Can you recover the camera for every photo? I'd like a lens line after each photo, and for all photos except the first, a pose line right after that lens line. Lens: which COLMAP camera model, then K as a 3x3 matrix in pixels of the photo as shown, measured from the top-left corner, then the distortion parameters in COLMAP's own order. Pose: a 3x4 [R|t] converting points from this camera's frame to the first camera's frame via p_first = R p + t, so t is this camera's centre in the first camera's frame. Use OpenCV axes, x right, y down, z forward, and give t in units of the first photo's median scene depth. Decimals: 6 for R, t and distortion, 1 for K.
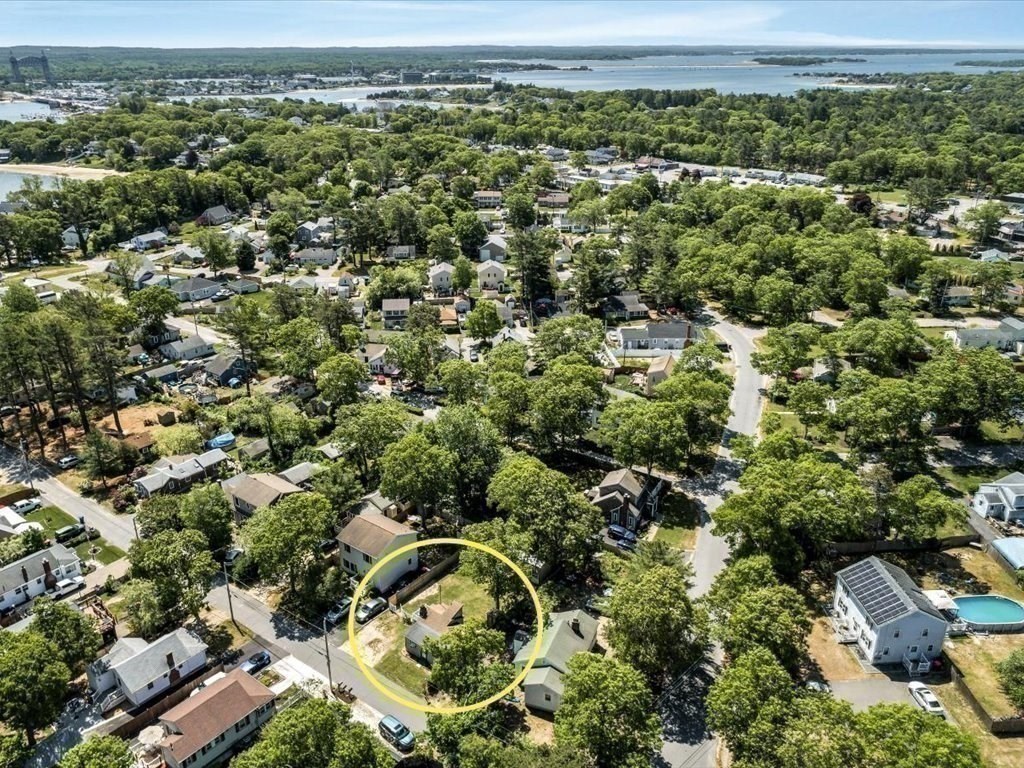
lens RADIAL K [[819.4, 0, 512.0], [0, 819.4, 384.0], [0, 0, 1]] dist [0.002670, 0.005294]
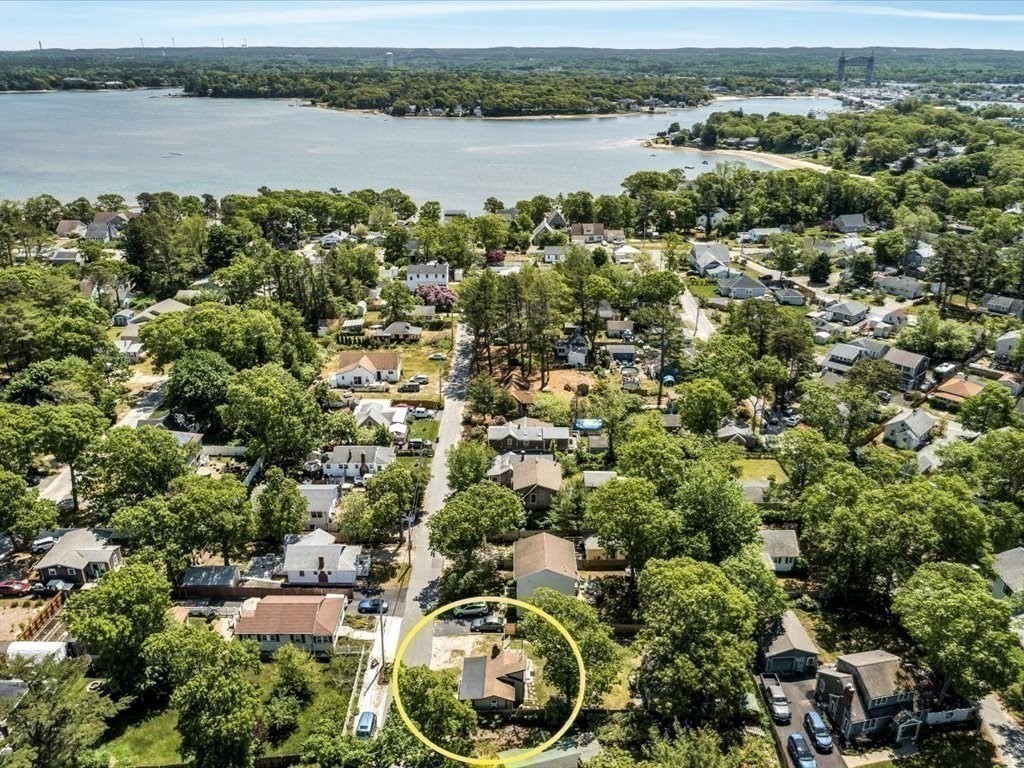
lens RADIAL K [[819.4, 0, 512.0], [0, 819.4, 384.0], [0, 0, 1]] dist [0.002670, 0.005294]
pose [[0.611643, 0.311383, -0.727278, 0.185668], [-0.312767, 0.939569, 0.139237, -0.053027], [0.726684, 0.142305, 0.672071, 0.138562]]
